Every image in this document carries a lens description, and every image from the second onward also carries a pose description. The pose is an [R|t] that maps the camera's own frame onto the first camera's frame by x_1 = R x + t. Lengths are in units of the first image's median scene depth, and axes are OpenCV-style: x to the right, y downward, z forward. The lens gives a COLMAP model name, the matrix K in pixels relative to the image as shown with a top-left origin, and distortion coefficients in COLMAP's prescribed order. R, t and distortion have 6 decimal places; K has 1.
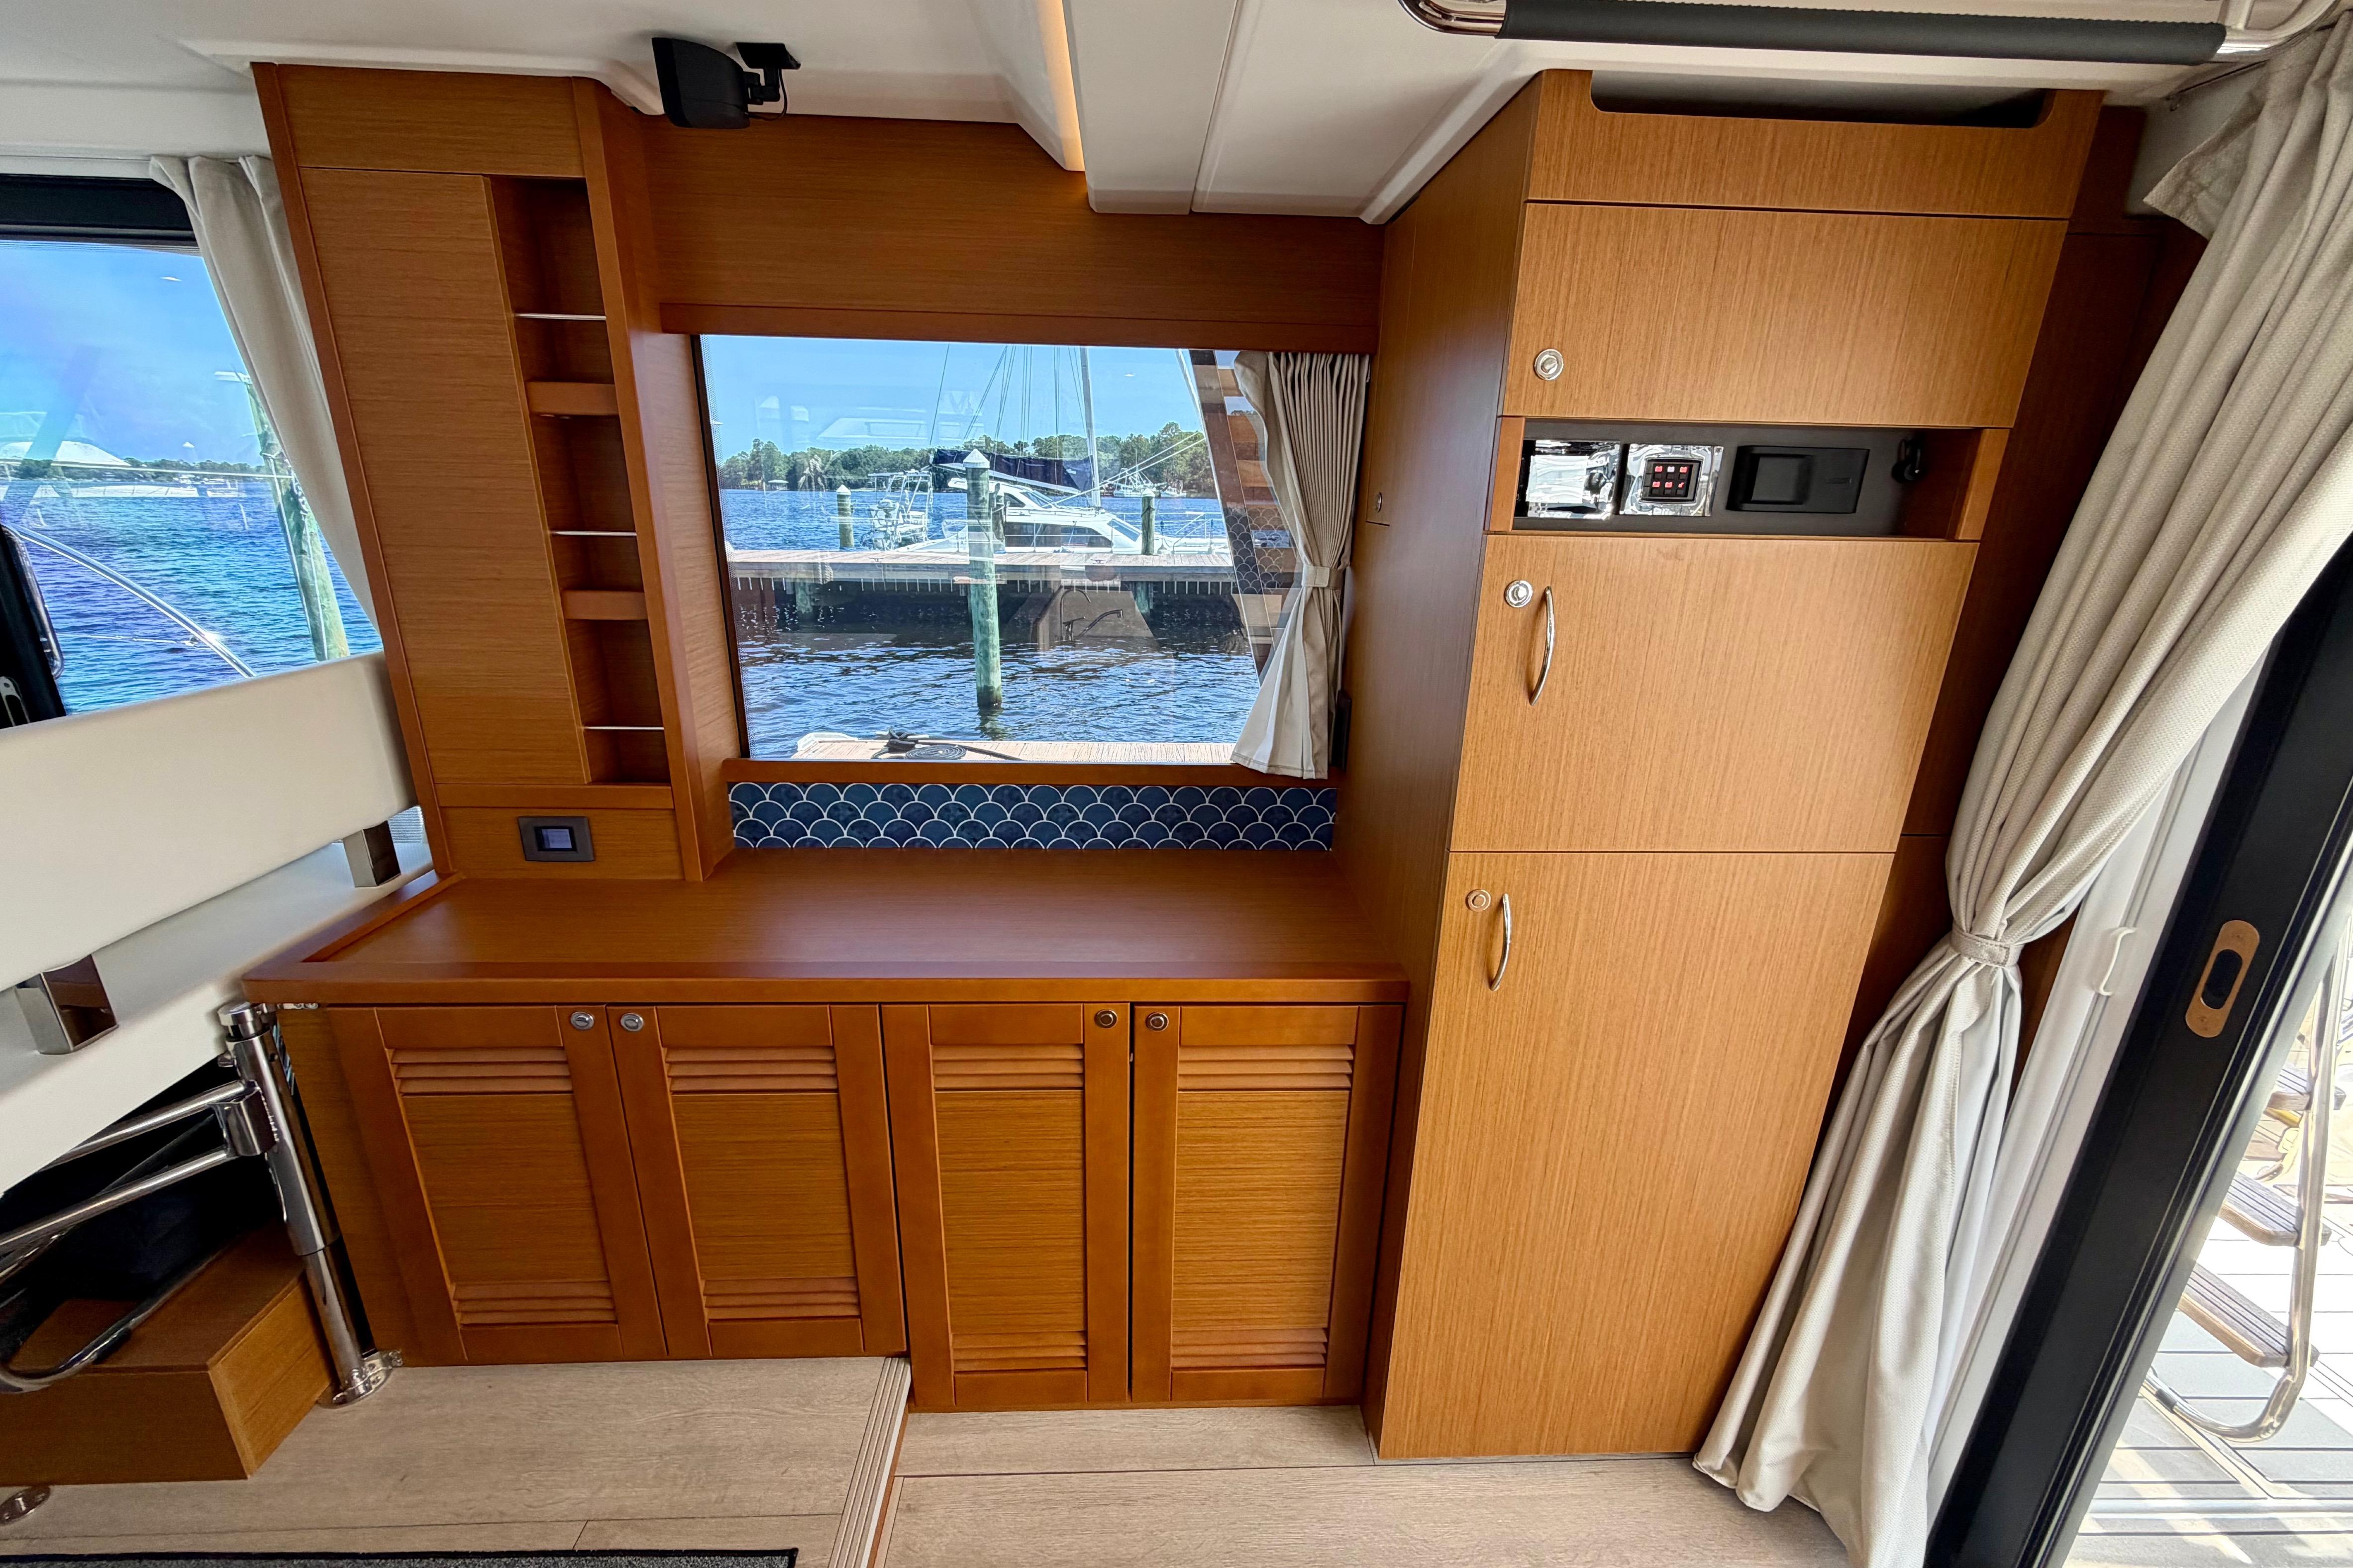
lens RADIAL K [[918.0, 0, 1176.5], [0, 918.0, 784.0], [0, 0, 1]] dist [0.000214, -0.000215]
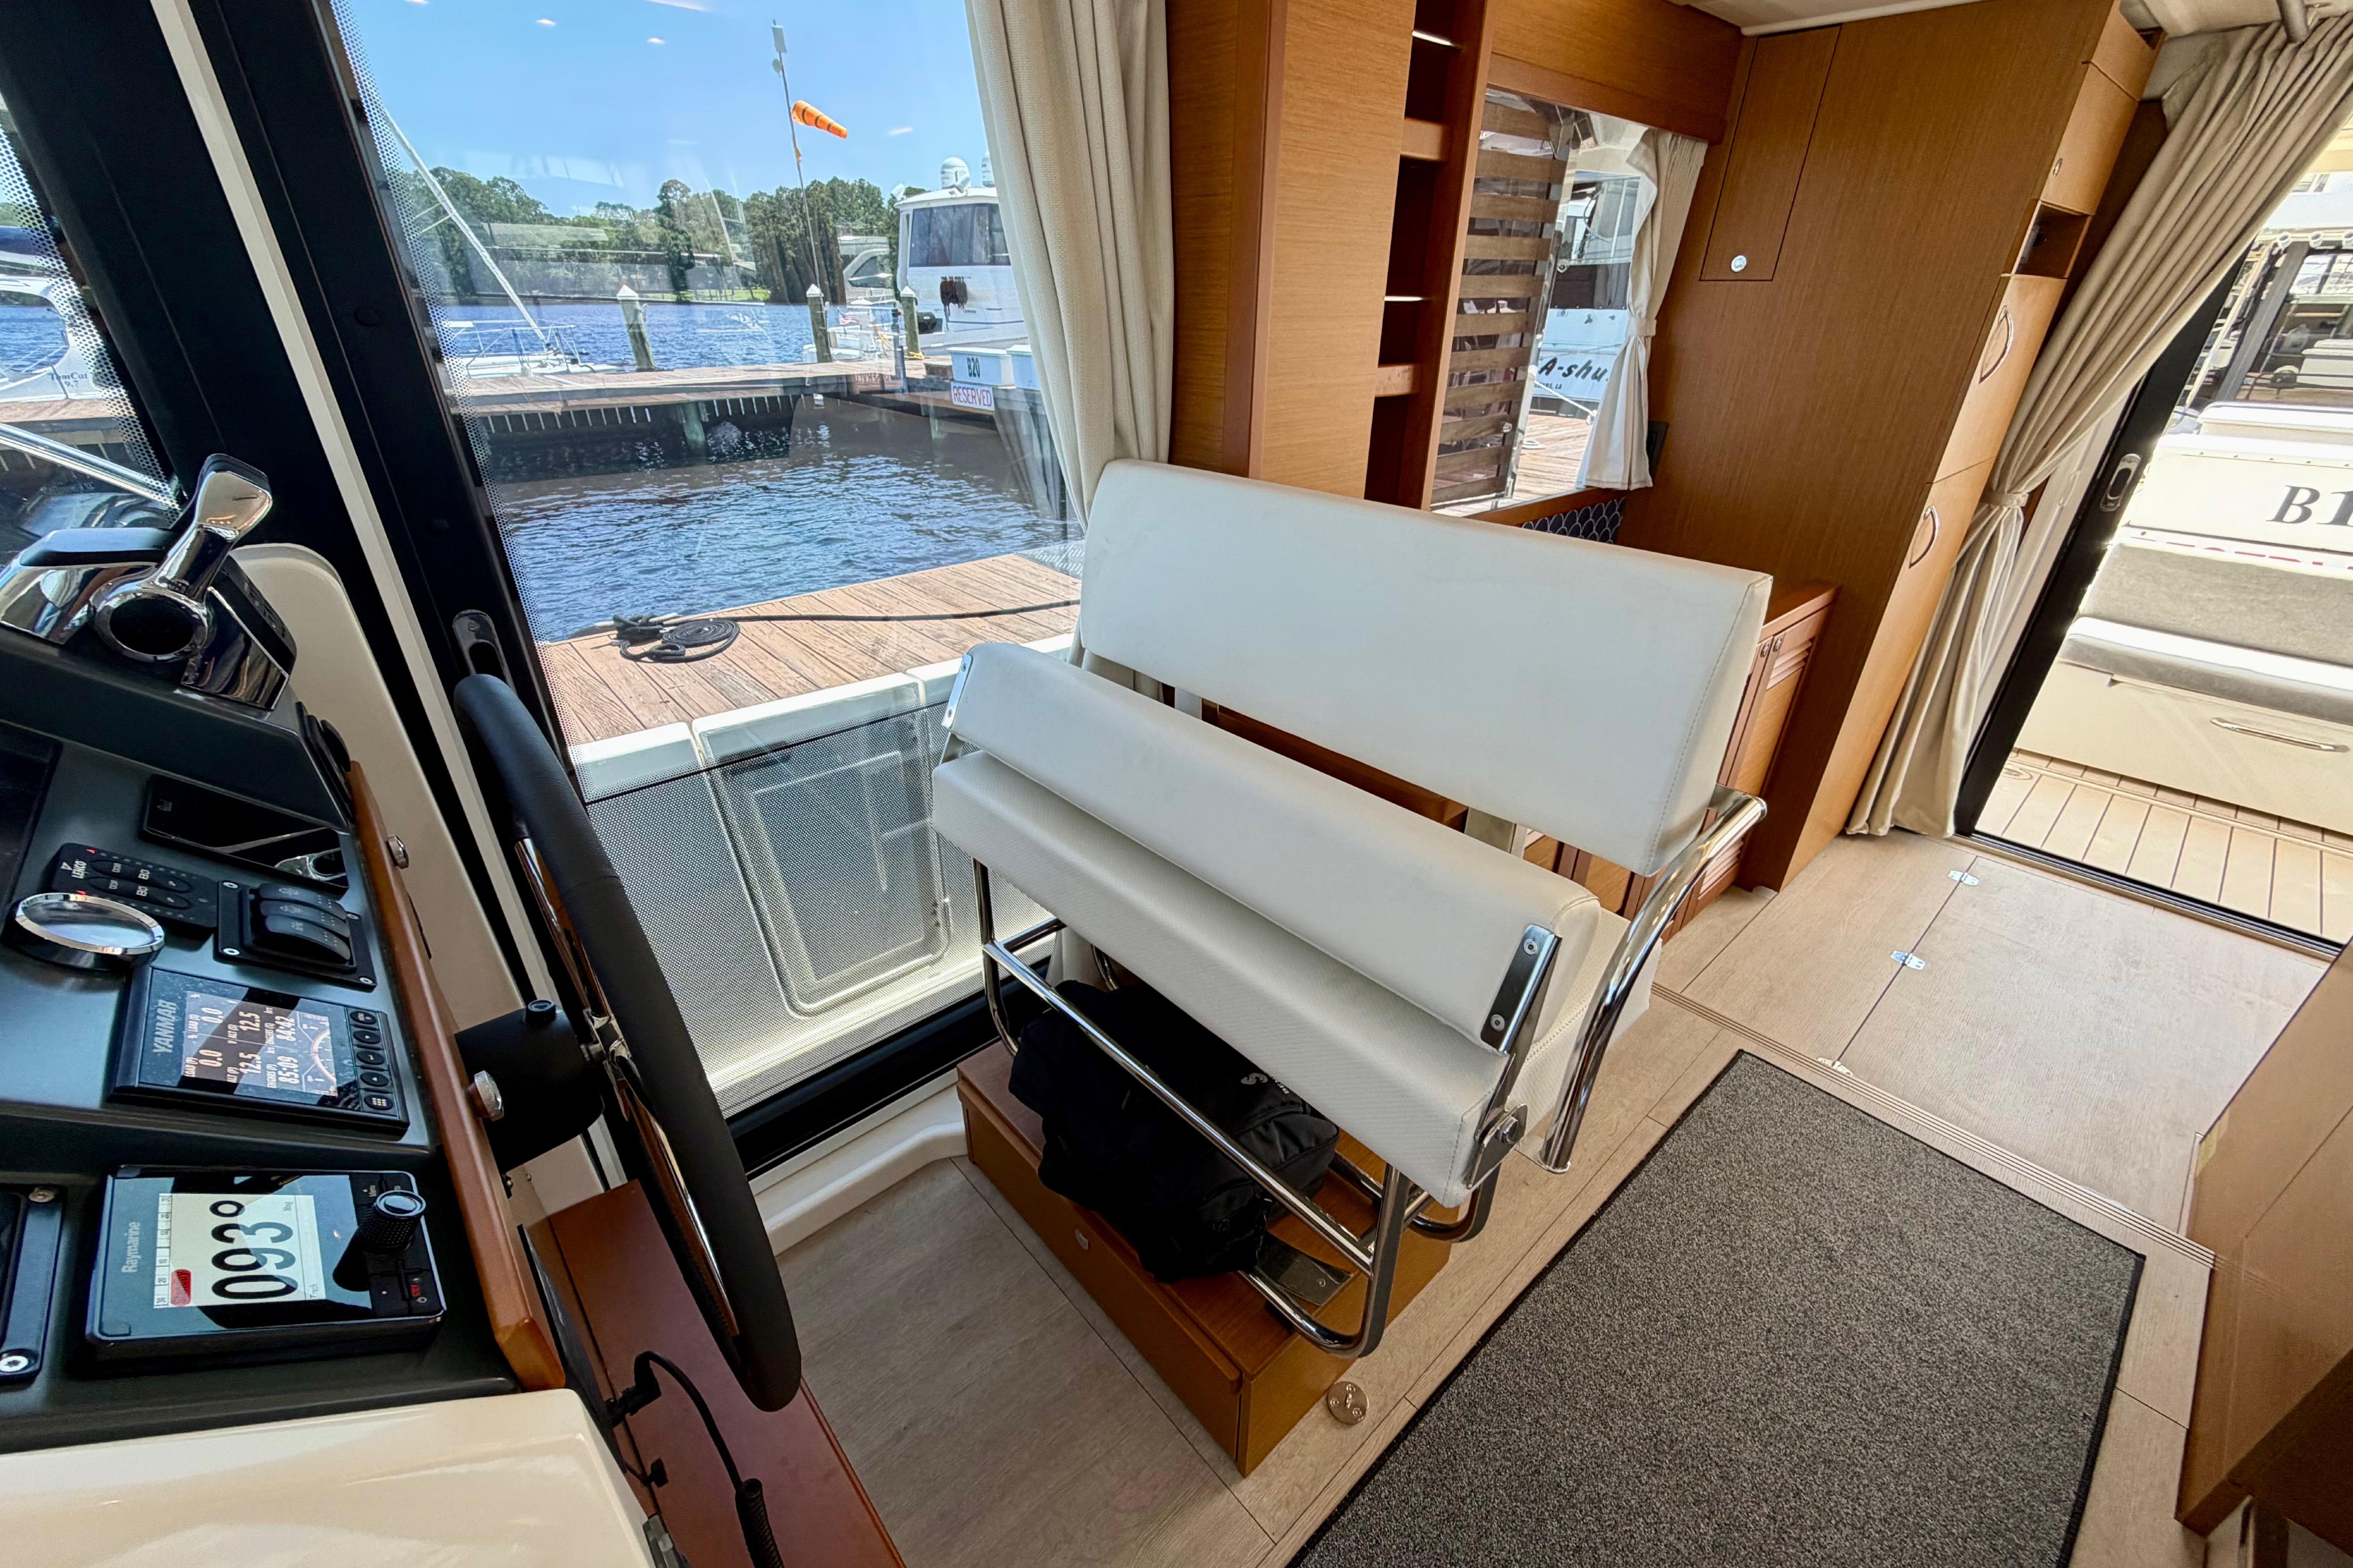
lens RADIAL K [[918.0, 0, 1176.5], [0, 918.0, 784.0], [0, 0, 1]] dist [0.000214, -0.000215]
pose [[0.772295, -0.304217, 0.557686, -1.373557], [0.199974, 0.949670, 0.241116, -0.060024], [-0.602969, -0.074690, 0.794261, 0.332427]]
